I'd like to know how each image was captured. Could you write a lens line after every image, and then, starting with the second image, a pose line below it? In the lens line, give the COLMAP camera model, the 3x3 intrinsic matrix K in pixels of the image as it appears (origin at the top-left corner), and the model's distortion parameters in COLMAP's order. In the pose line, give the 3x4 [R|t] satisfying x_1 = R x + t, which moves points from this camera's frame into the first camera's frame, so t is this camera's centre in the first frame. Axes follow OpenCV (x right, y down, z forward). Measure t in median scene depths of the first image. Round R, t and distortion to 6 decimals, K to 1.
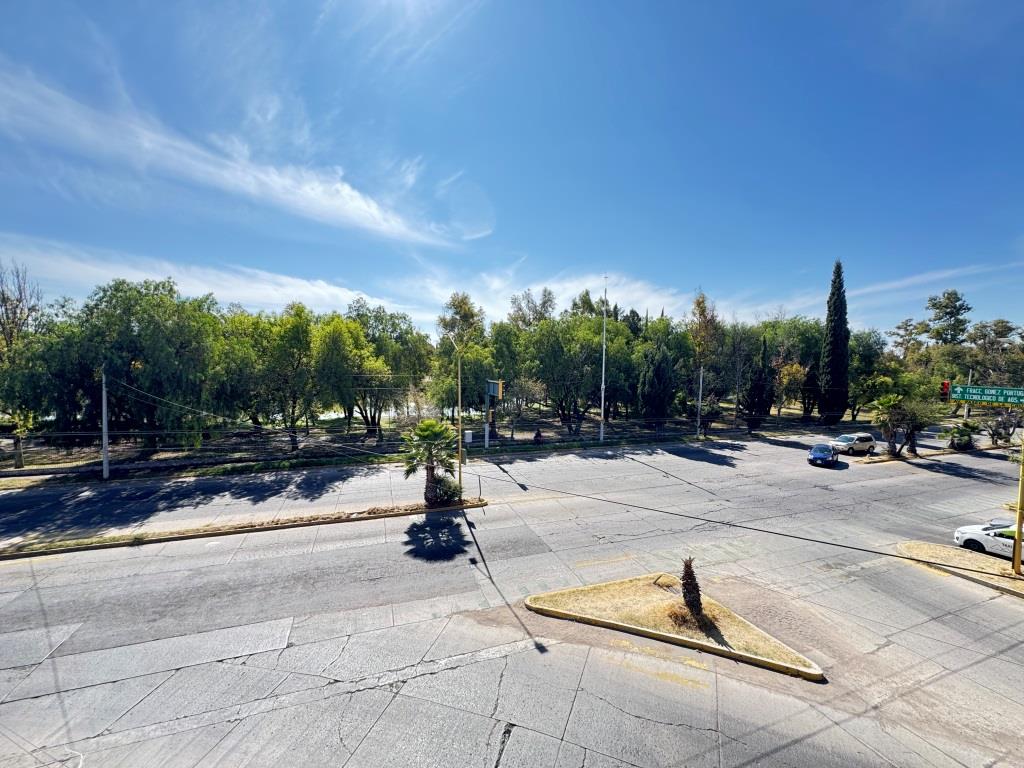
lens RADIAL K [[409.0, 0, 512.0], [0, 409.0, 384.0], [0, 0, 1]] dist [-0.001278, 0.000314]
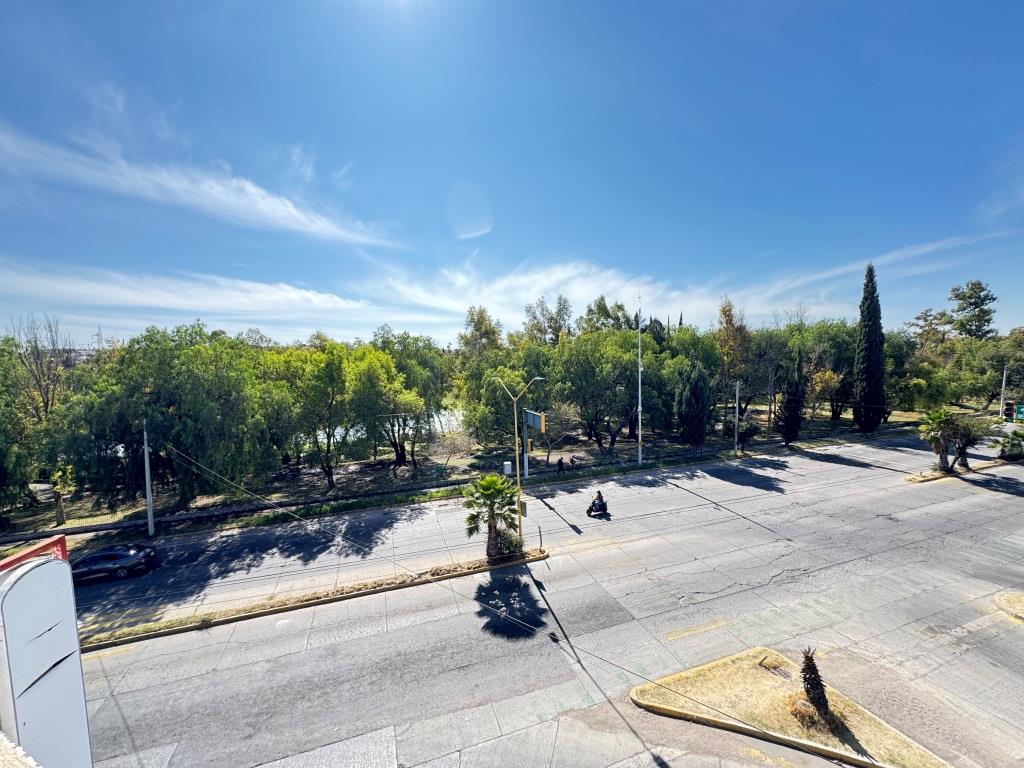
lens RADIAL K [[409.0, 0, 512.0], [0, 409.0, 384.0], [0, 0, 1]] dist [-0.001278, 0.000314]
pose [[0.999140, -0.040593, -0.008466, -0.094030], [0.040671, 0.999130, 0.009220, -0.095920], [0.008084, -0.009557, 0.999922, 0.025049]]
